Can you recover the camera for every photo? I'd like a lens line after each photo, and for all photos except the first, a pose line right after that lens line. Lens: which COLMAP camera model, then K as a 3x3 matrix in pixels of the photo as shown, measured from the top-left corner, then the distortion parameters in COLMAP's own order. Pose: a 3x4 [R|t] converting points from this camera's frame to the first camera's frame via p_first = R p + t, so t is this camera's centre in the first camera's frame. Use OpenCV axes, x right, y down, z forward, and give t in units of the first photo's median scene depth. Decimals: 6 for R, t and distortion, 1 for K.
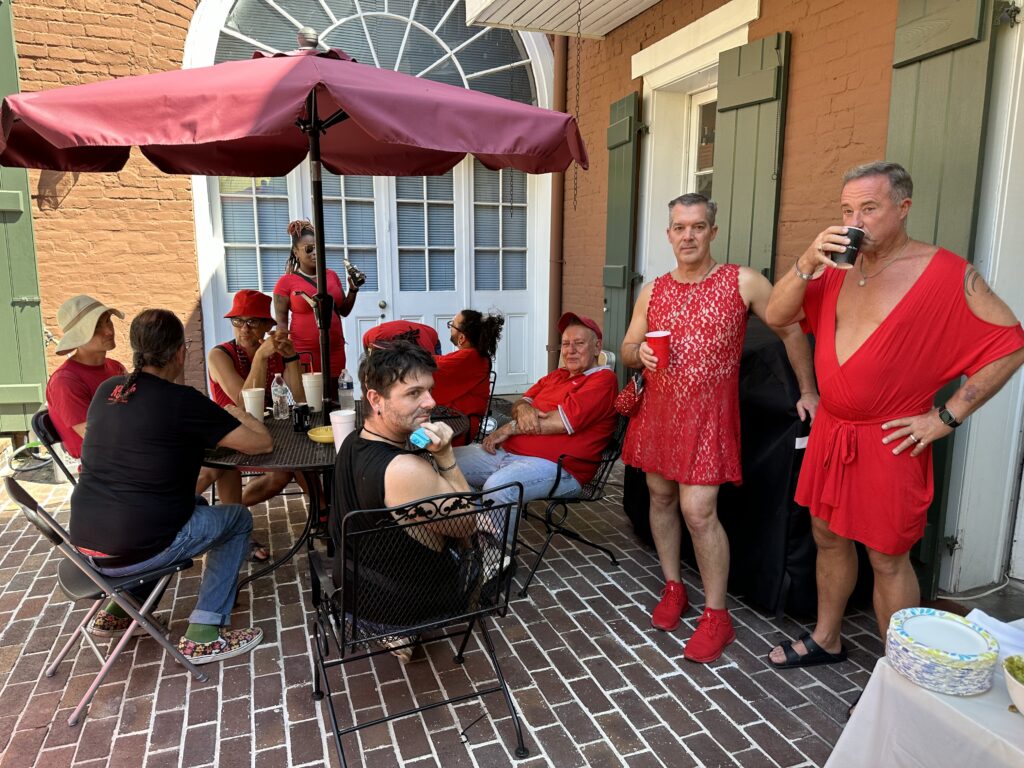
lens RADIAL K [[722.9, 0, 515.7], [0, 722.9, 383.3], [0, 0, 1]] dist [0.021190, -0.030758]
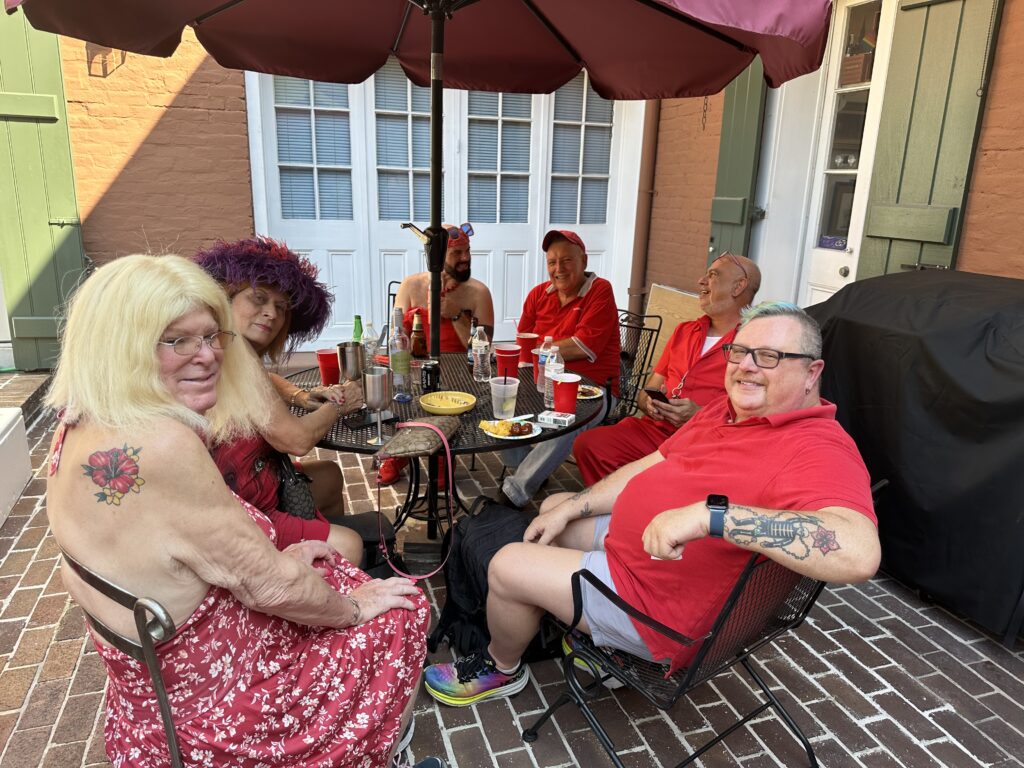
lens RADIAL K [[722.9, 0, 510.9], [0, 722.9, 381.9], [0, 0, 1]] dist [0.021190, -0.030758]
pose [[0.999046, 0.031711, -0.030024, -0.095977], [-0.028757, 0.995142, 0.094156, -0.019698], [0.032864, -0.093203, 0.995105, 0.116321]]
